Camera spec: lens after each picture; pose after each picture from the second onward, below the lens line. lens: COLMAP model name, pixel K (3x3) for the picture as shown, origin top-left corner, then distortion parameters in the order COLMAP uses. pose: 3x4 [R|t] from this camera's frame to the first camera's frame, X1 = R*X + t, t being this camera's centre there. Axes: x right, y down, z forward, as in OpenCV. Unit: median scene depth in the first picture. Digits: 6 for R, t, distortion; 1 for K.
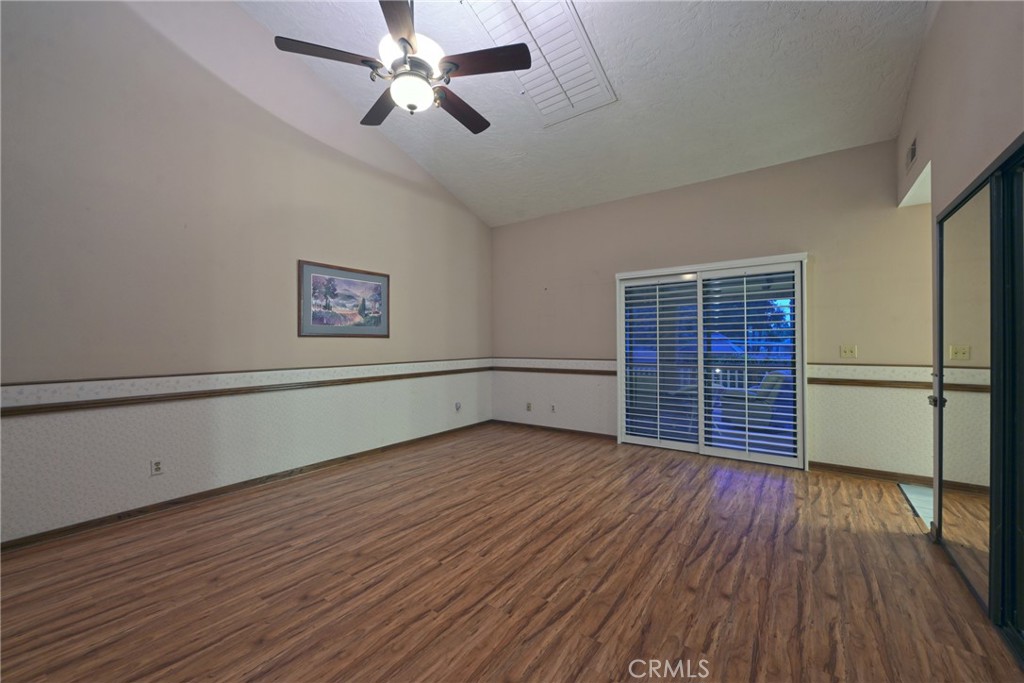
lens RADIAL K [[402.2, 0, 513.1], [0, 402.2, 342.5], [0, 0, 1]] dist [0.001919, 0.000307]
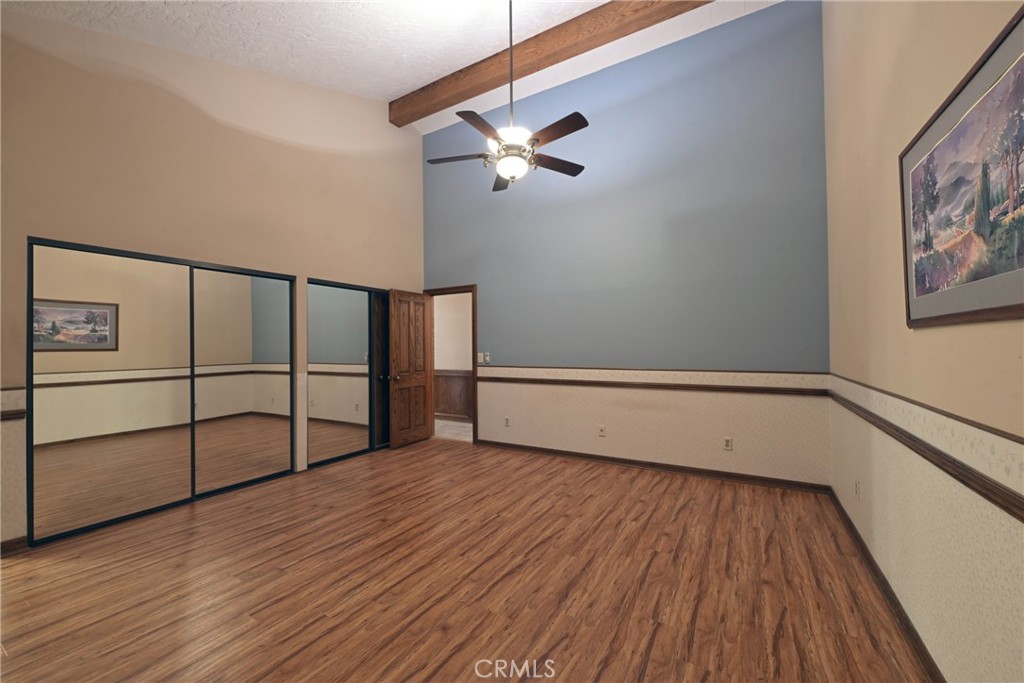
lens RADIAL K [[402.2, 0, 506.5], [0, 402.2, 342.2], [0, 0, 1]] dist [0.001919, 0.000307]
pose [[-0.996636, 0.014624, -0.080646, -0.096066], [0.015699, 0.999796, -0.012716, -0.001875], [0.080444, -0.013940, -0.996662, 2.053666]]
